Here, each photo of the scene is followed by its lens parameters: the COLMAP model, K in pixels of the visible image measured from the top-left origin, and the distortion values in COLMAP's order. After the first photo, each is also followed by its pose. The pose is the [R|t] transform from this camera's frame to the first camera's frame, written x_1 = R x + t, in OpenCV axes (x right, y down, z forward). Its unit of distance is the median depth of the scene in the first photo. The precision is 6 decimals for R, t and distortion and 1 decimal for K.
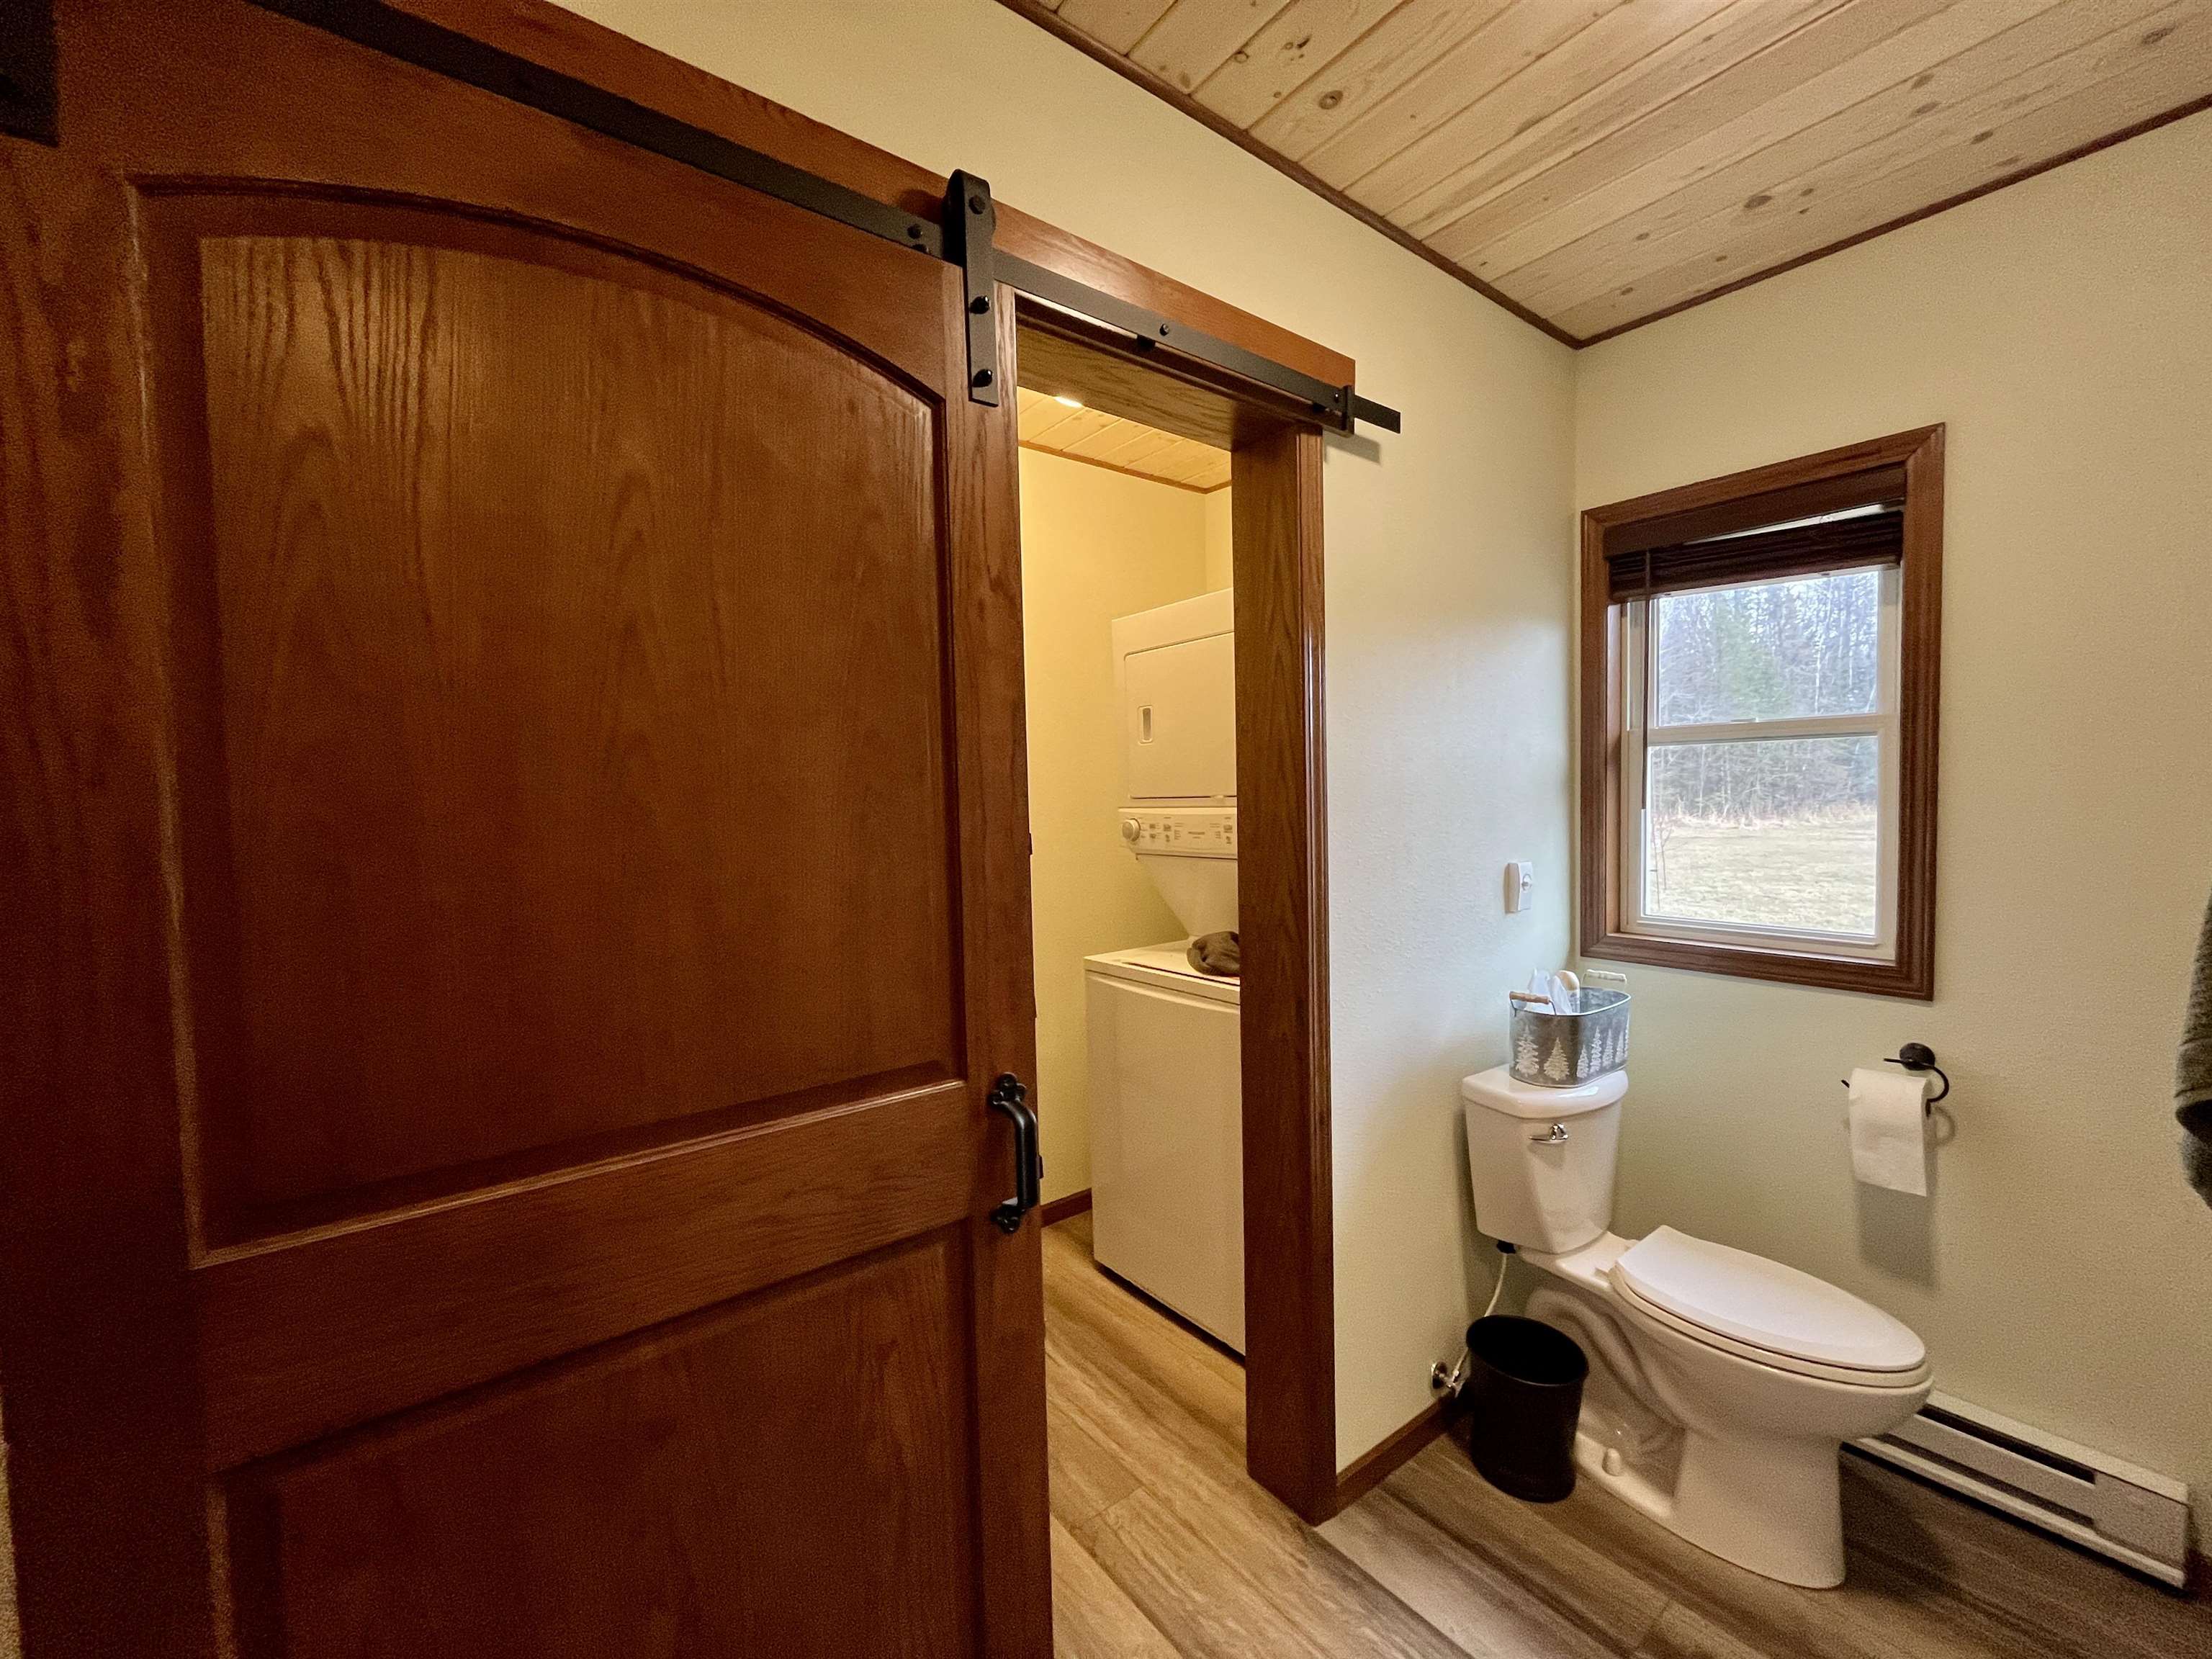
lens RADIAL K [[890.6, 0, 1106.0], [0, 890.6, 829.5], [0, 0, 1]] dist [-0.000714, -0.000215]
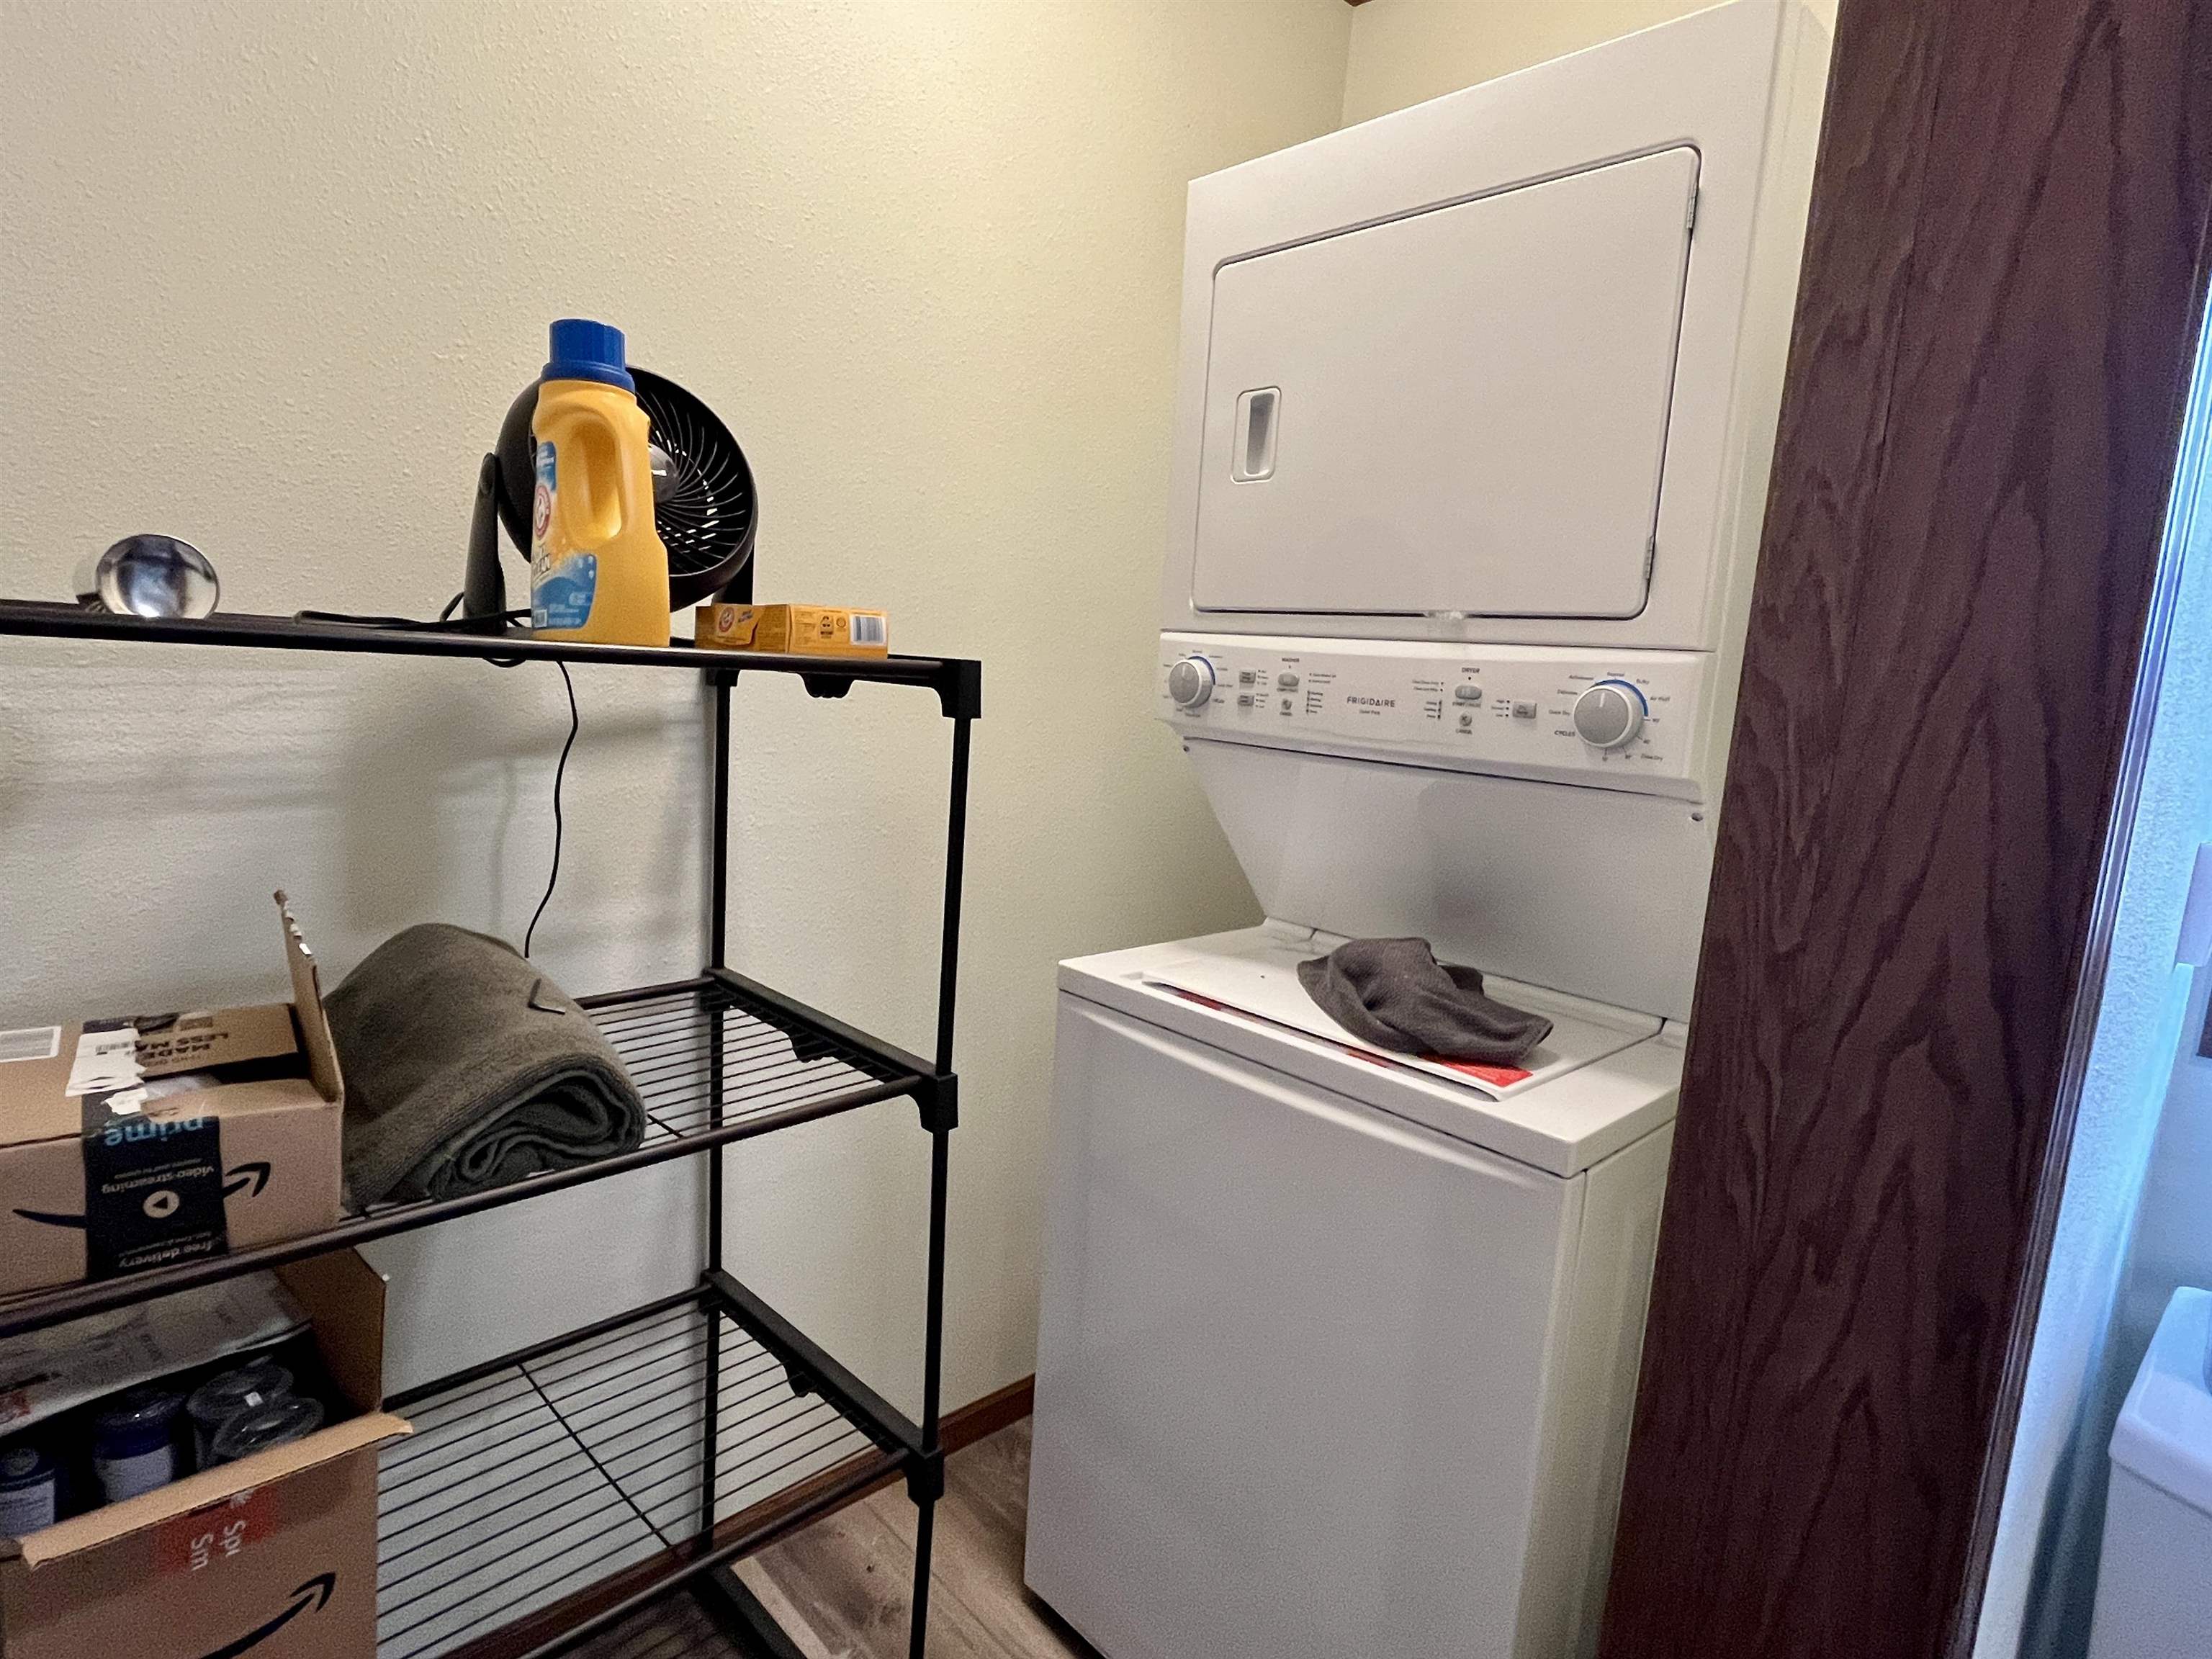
lens RADIAL K [[1207.6, 0, 1096.4], [0, 1207.6, 831.4], [0, 0, 1]] dist [-0.002920, -0.000711]
pose [[0.992789, 0.068307, 0.098508, -0.152284], [-0.078569, 0.991430, 0.104372, 0.030590], [-0.090535, -0.111360, 0.989648, 0.882761]]
